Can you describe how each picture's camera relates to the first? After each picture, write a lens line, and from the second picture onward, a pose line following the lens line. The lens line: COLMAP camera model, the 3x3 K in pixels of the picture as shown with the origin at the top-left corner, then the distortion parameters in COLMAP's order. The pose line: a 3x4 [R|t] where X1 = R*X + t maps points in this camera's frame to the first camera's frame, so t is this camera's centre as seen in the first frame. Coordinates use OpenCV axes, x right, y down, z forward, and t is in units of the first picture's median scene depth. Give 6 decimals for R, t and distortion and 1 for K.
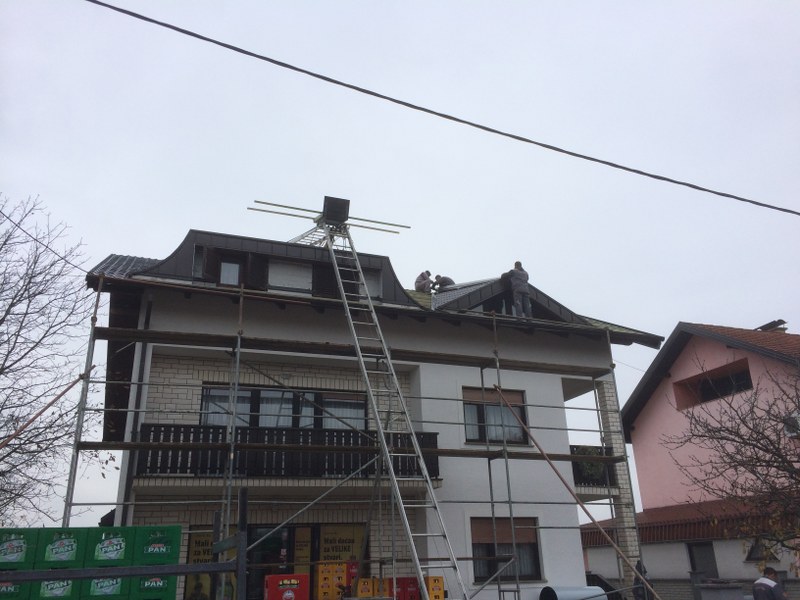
lens RADIAL K [[678.6, 0, 400.0], [0, 678.6, 300.0], [0, 0, 1]] dist [0.013774, 0.000609]
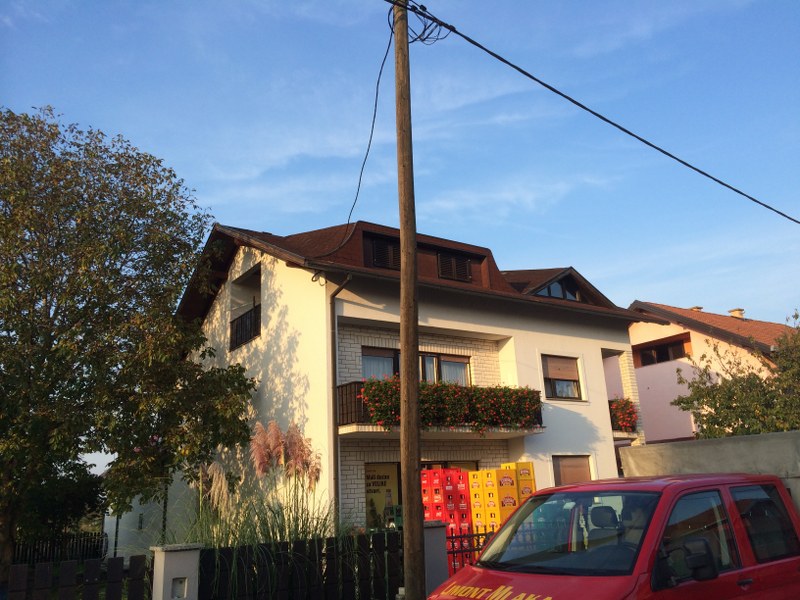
lens RADIAL K [[678.6, 0, 400.0], [0, 678.6, 300.0], [0, 0, 1]] dist [0.013774, 0.000609]
pose [[0.968678, 0.043838, 0.244421, -0.463574], [-0.062777, 0.995553, 0.070239, -0.043940], [-0.240254, -0.083383, 0.967122, -0.149632]]
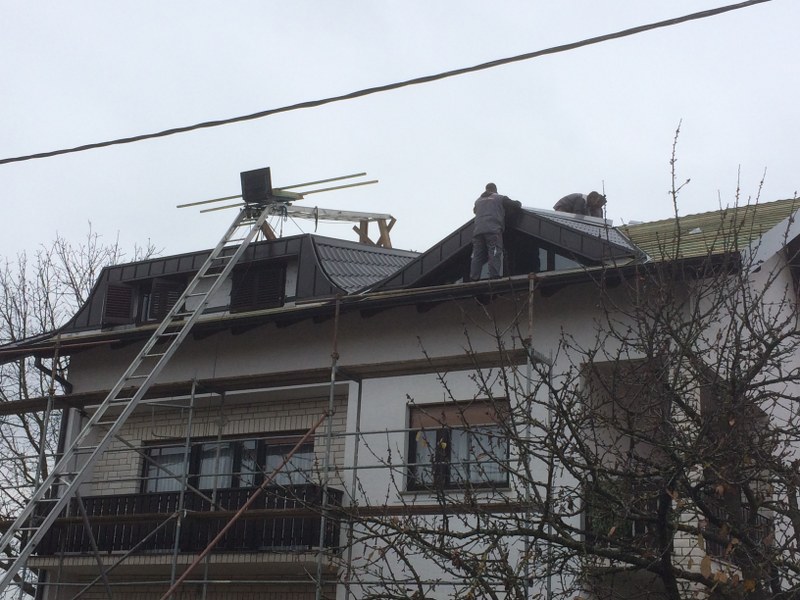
lens RADIAL K [[1178.5, 0, 400.0], [0, 1178.5, 300.0], [0, 0, 1]] dist [-0.026157, -0.014504]
pose [[0.642130, -0.180246, -0.745105, 0.982509], [0.221897, 0.974059, -0.044401, 0.080694], [0.733779, -0.136825, 0.665468, 0.276777]]
